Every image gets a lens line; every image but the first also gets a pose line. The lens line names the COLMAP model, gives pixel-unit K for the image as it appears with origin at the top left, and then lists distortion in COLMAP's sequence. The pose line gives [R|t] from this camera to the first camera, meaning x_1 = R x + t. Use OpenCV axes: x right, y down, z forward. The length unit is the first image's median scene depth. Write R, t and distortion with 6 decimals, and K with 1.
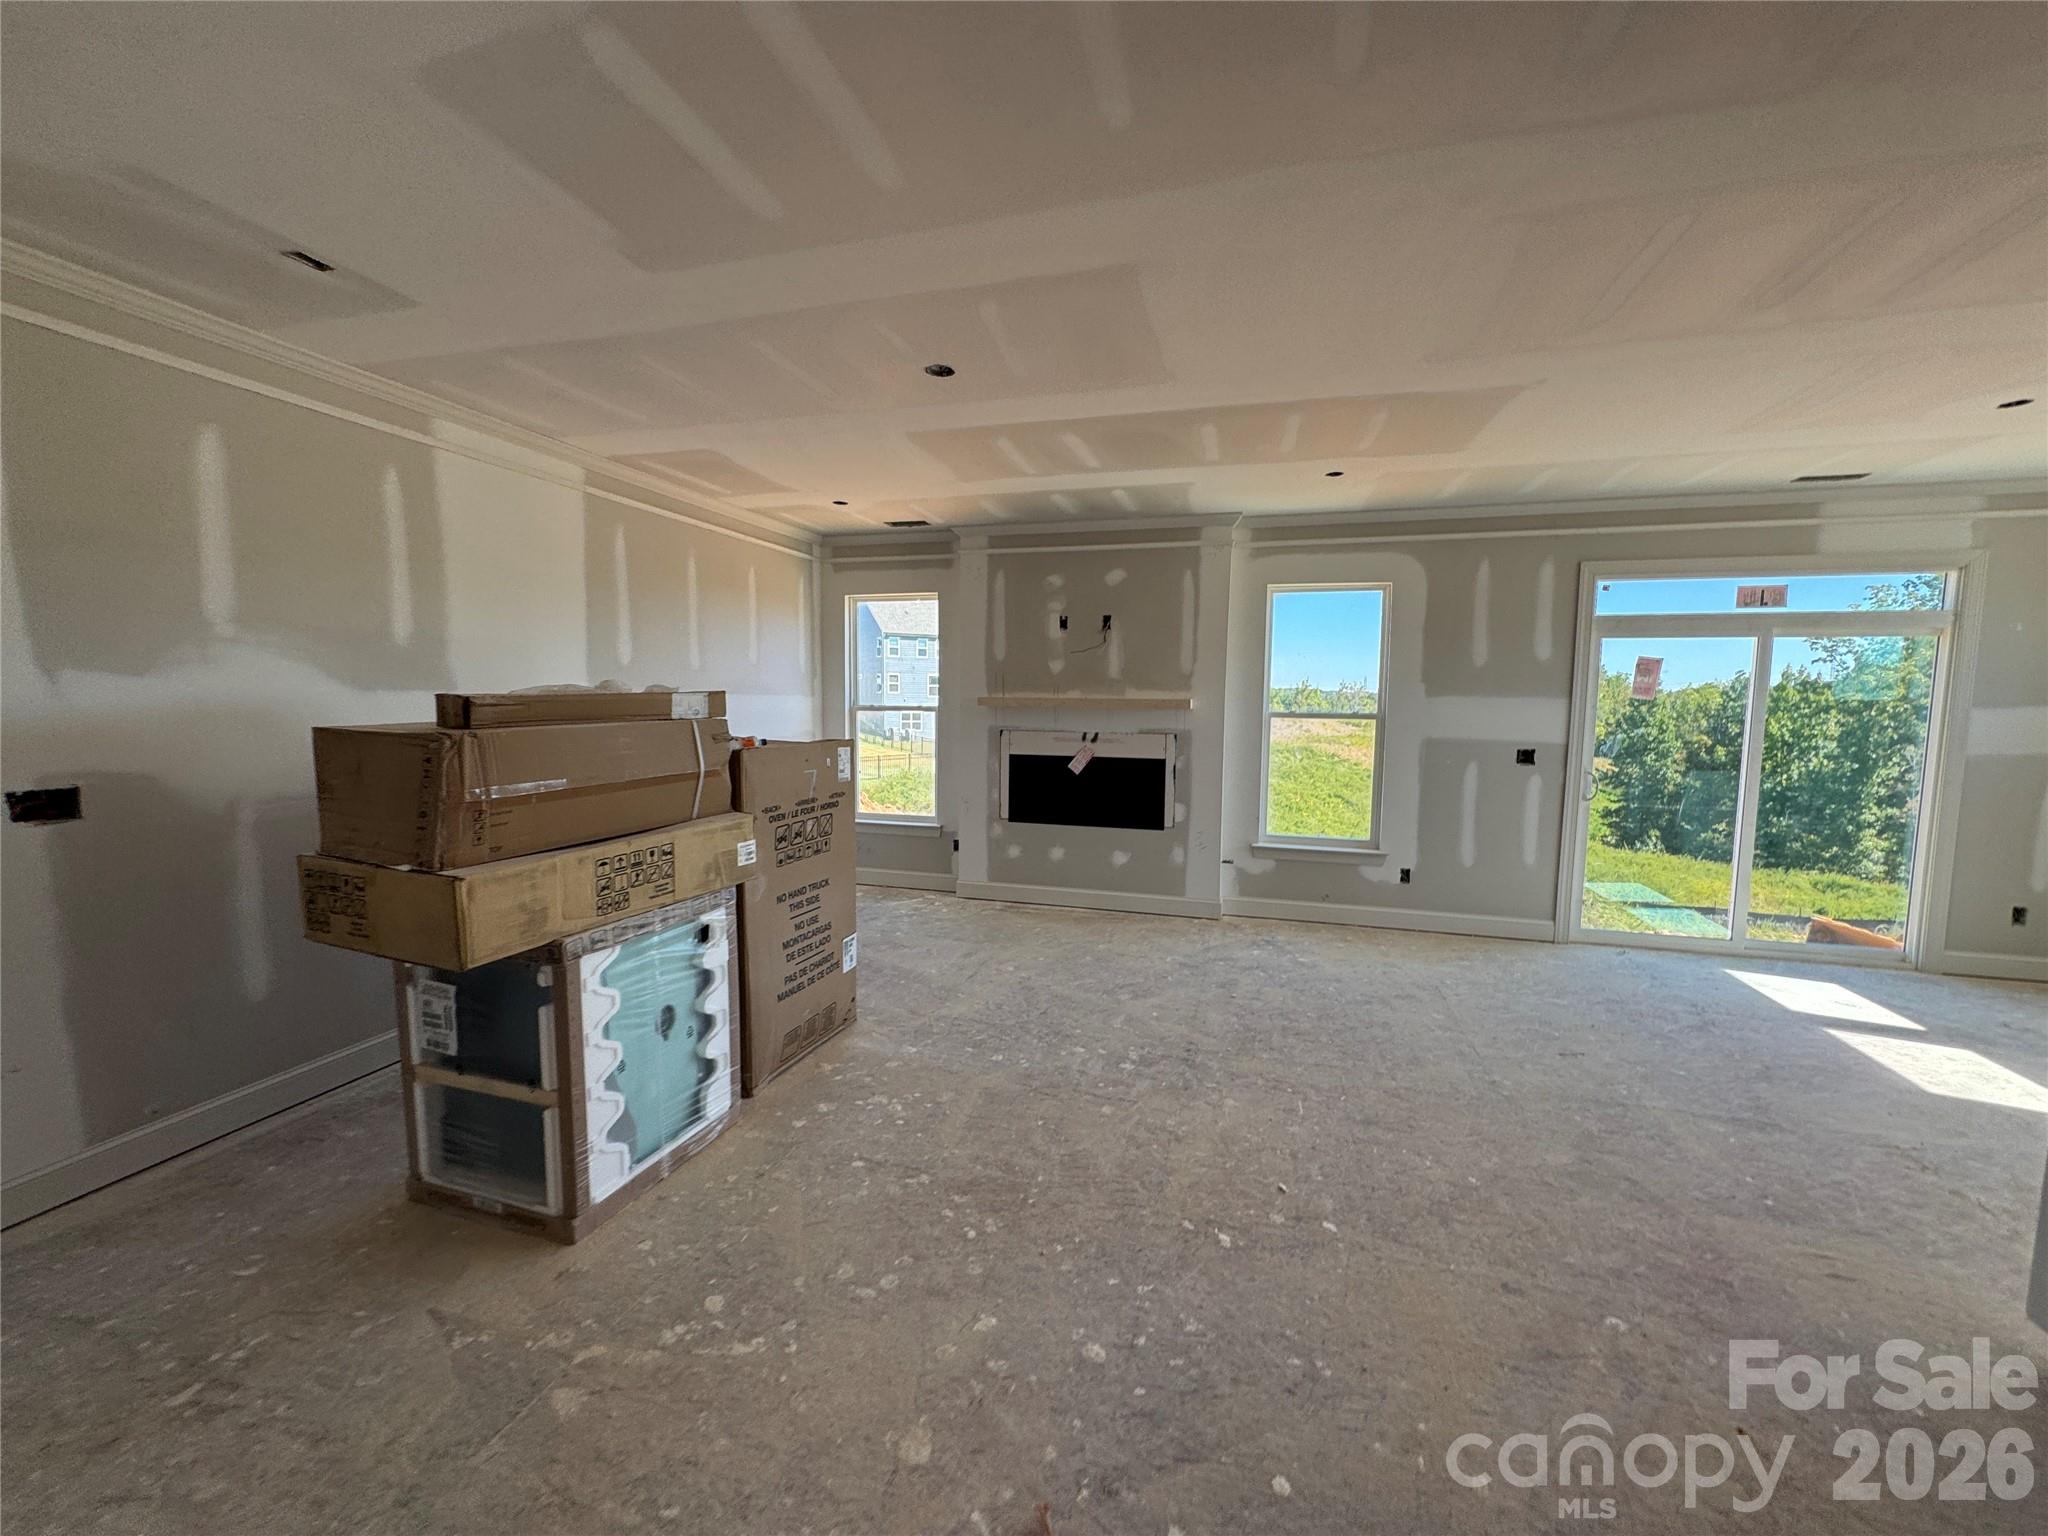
lens RADIAL K [[815.5, 0, 1028.0], [0, 815.5, 771.1], [0, 0, 1]] dist [0.002513, 0.000419]
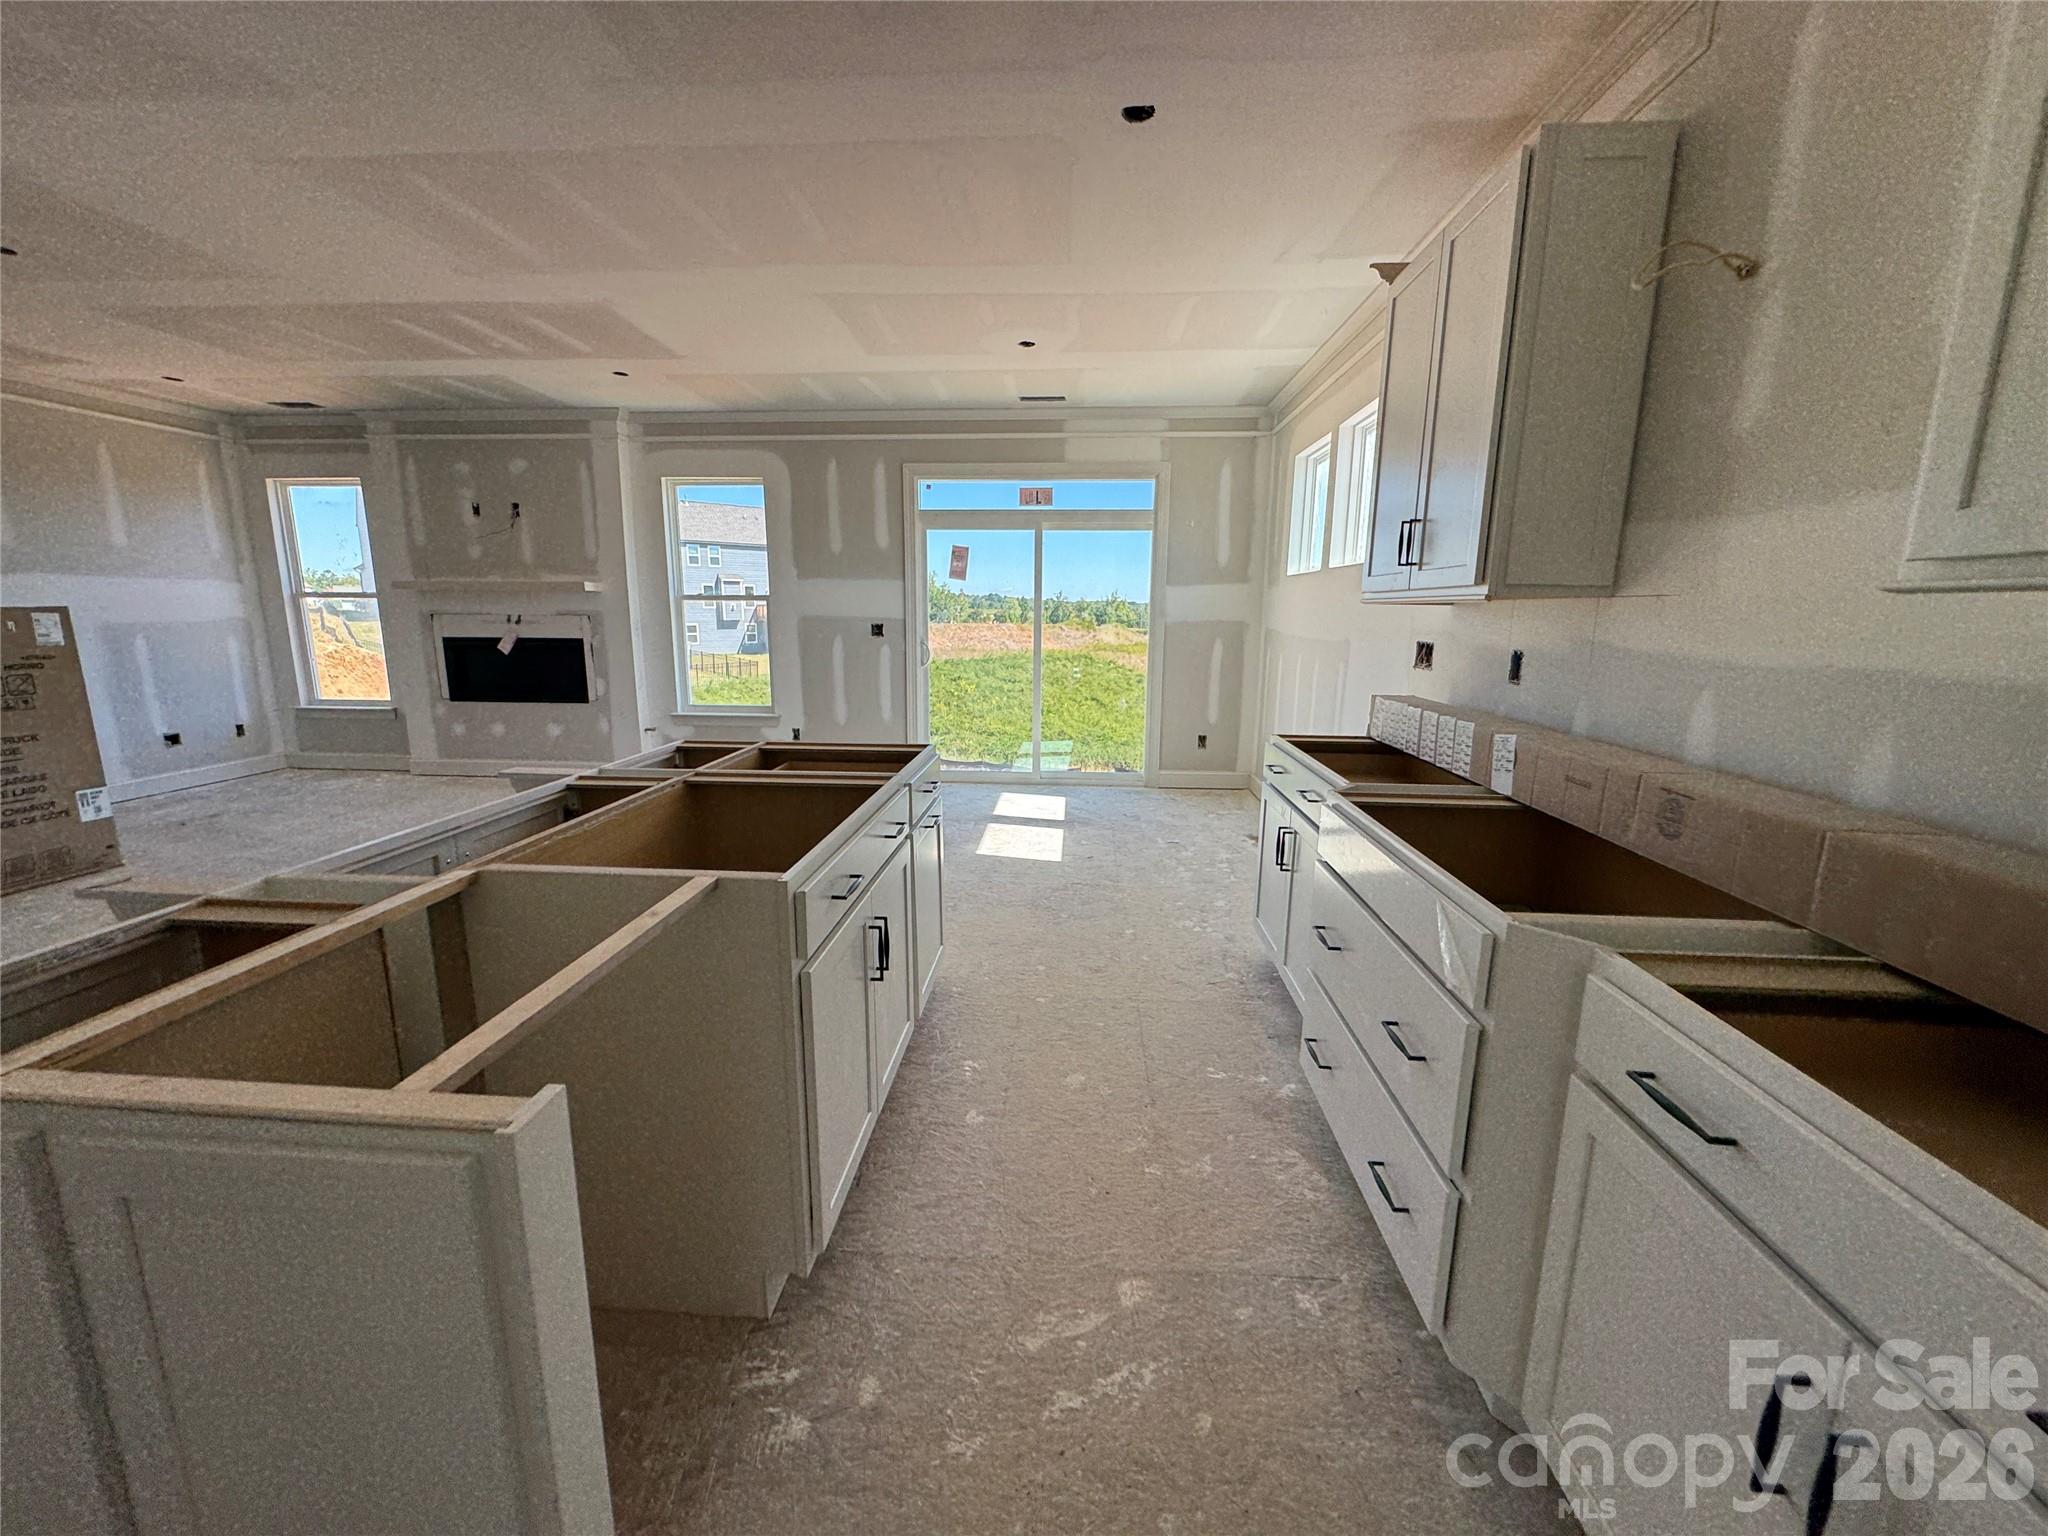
lens RADIAL K [[815.5, 0, 1022.6], [0, 815.5, 771.0], [0, 0, 1]] dist [0.002513, 0.000419]
pose [[0.978855, -0.044490, 0.199659, 0.520227], [0.023434, 0.994025, 0.106608, 0.059751], [-0.203209, -0.099675, 0.974049, -0.213384]]
